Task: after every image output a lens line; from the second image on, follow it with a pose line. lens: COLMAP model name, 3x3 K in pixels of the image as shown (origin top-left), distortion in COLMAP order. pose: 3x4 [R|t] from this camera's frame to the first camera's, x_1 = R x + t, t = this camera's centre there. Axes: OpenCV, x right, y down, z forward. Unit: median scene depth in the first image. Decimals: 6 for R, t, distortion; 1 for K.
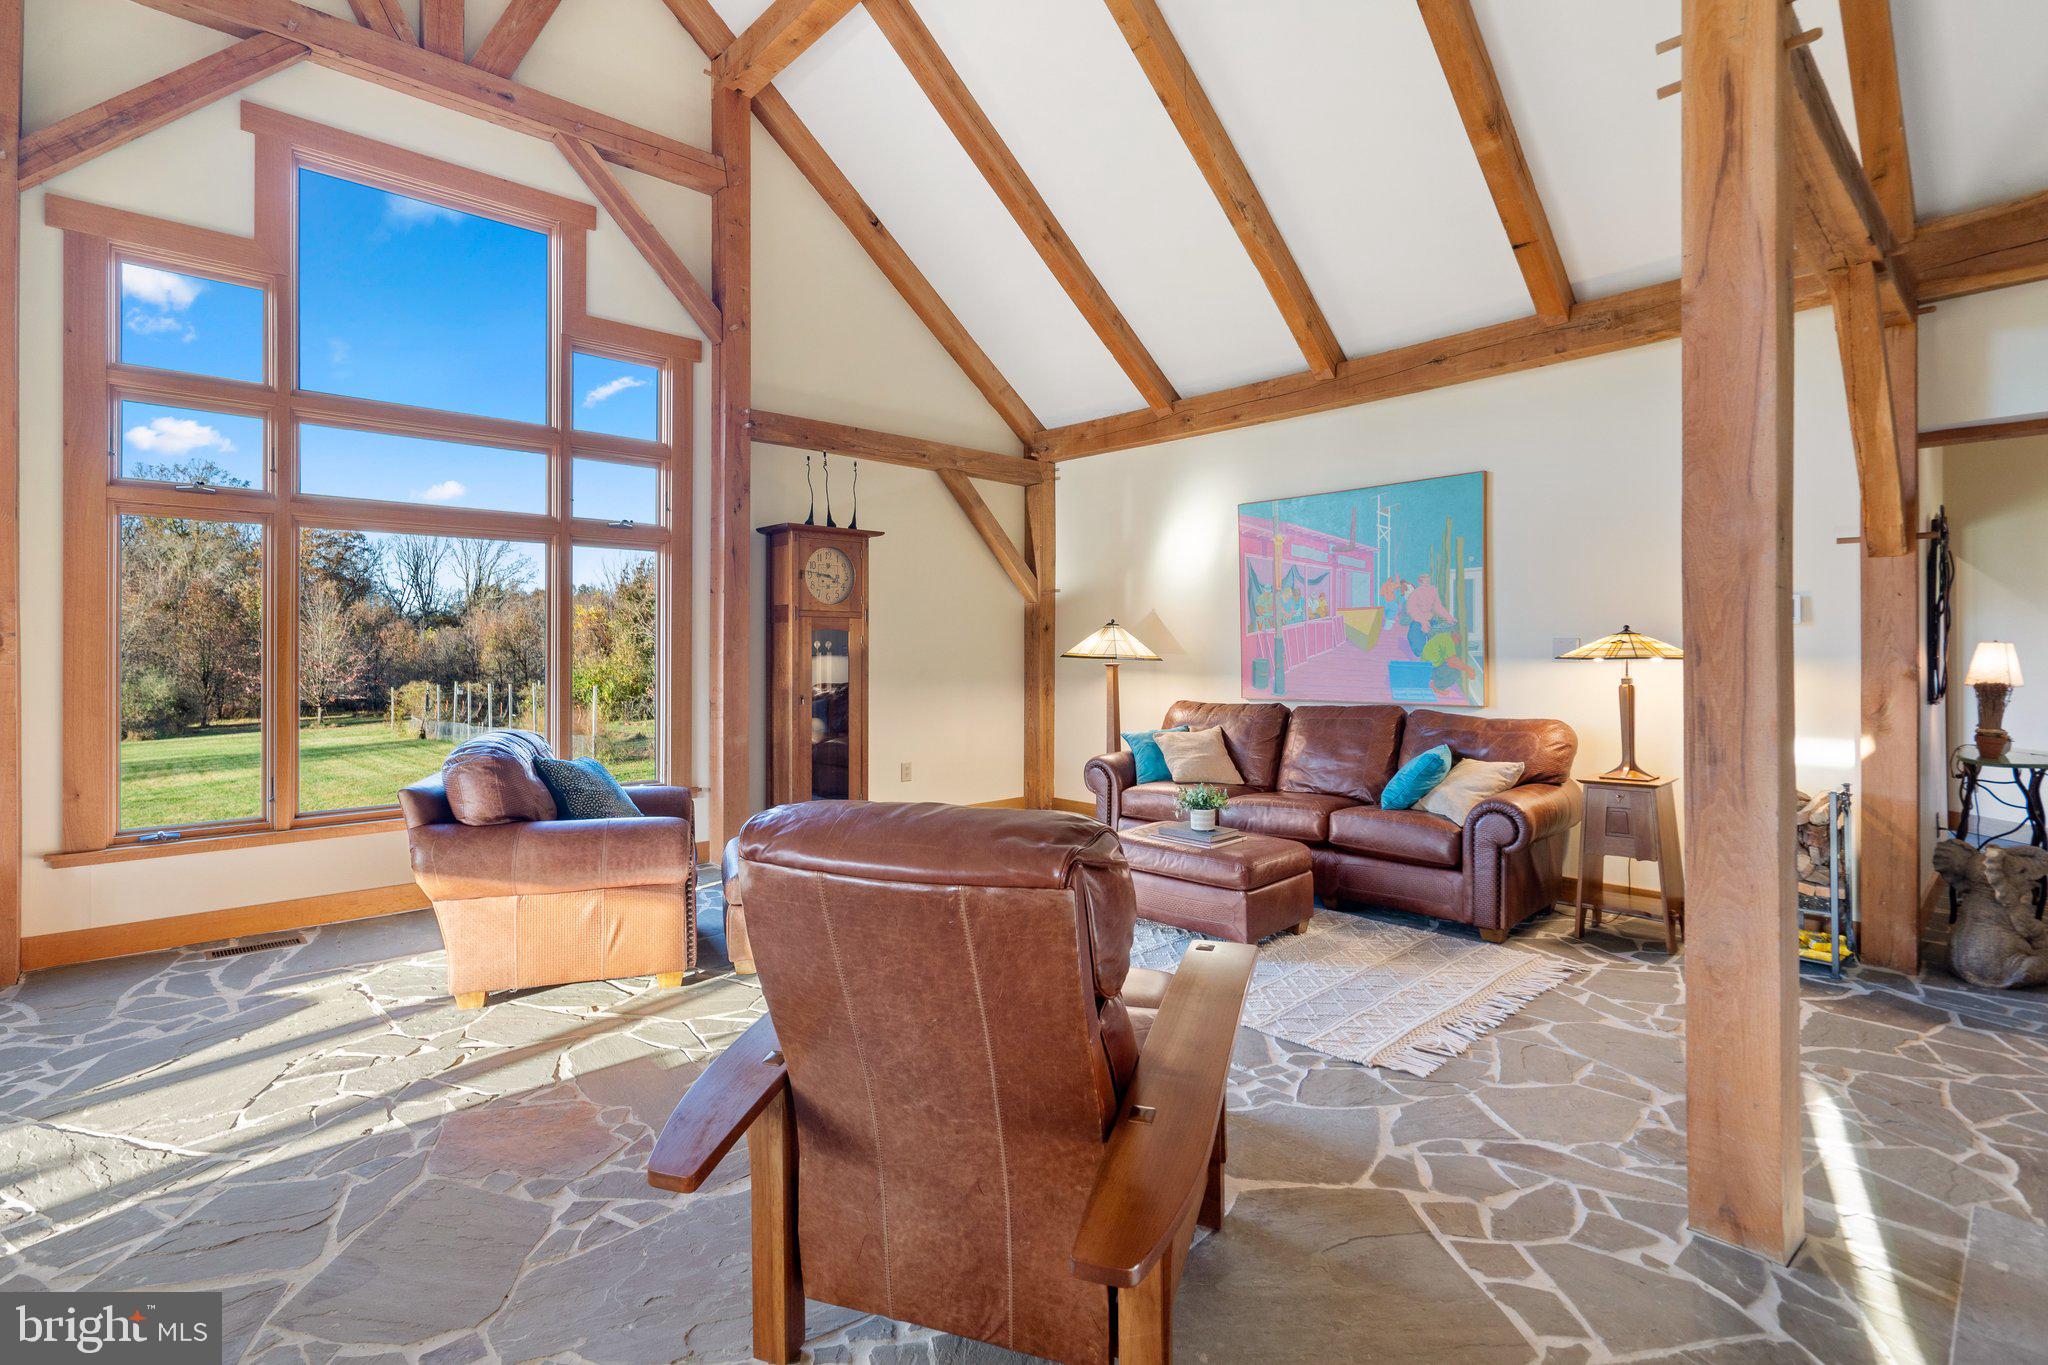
lens RADIAL K [[954.6, 0, 1013.6], [0, 954.6, 644.8], [0, 0, 1]] dist [-0.002210, 0.000075]
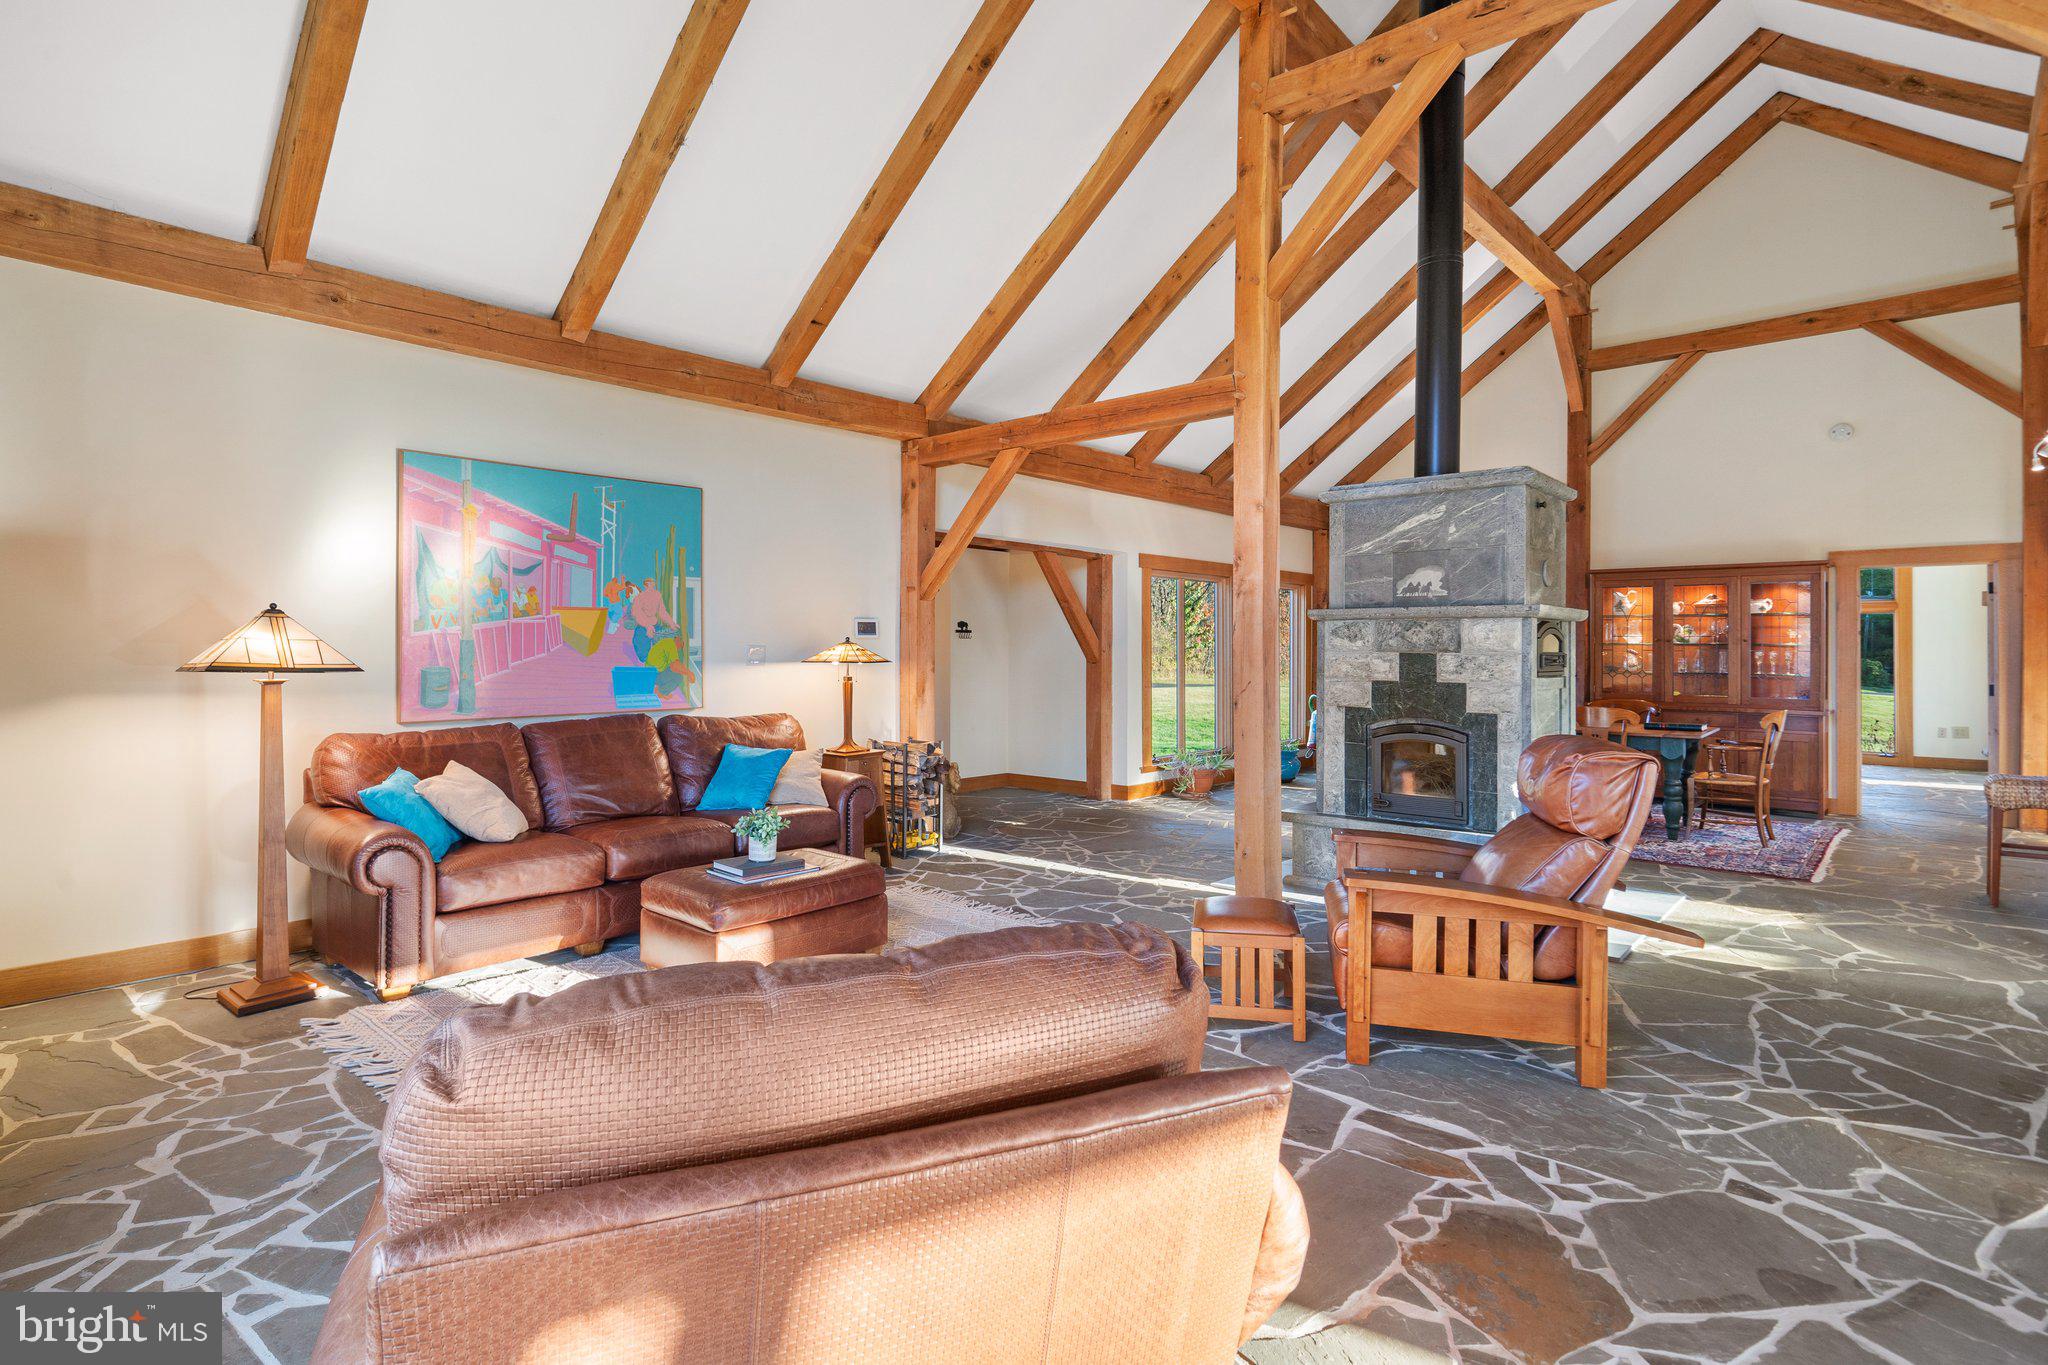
lens RADIAL K [[1002.8, 0, 1010.5], [0, 1002.8, 639.5], [0, 0, 1]] dist [0.001344, 0.000127]
pose [[-0.083442, 0.010395, 0.996458, -0.600632], [-0.010427, 0.999882, -0.011304, -0.002728], [-0.996458, -0.011334, -0.083324, 0.677870]]
